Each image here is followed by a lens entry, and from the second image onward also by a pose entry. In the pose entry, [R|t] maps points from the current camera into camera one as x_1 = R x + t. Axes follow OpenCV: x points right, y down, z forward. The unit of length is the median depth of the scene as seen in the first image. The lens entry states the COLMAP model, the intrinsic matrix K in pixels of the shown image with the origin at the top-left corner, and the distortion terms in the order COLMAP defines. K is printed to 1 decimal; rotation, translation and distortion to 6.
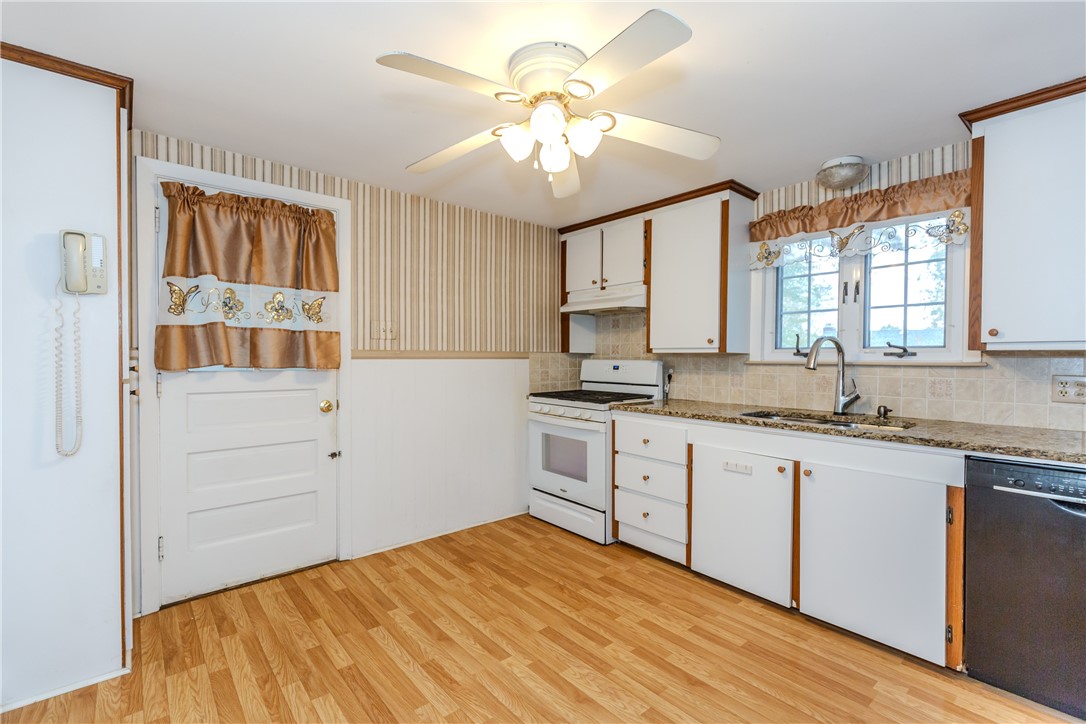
lens RADIAL K [[491.0, 0, 546.2], [0, 491.0, 364.9], [0, 0, 1]] dist [0.010596, -0.001523]
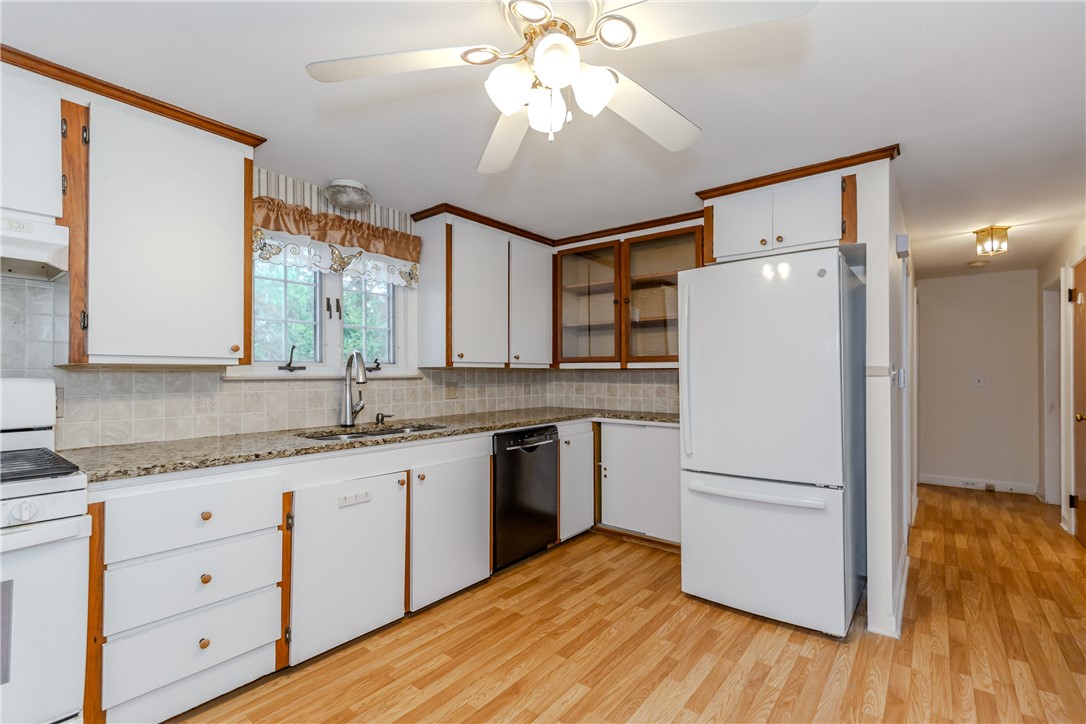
lens RADIAL K [[491.0, 0, 548.1], [0, 491.0, 368.2], [0, 0, 1]] dist [0.010596, -0.001523]
pose [[-0.197294, 0.005100, 0.980331, -0.500752], [0.015198, 0.999882, -0.002143, -0.013884], [-0.980227, 0.014477, -0.197348, 0.786615]]
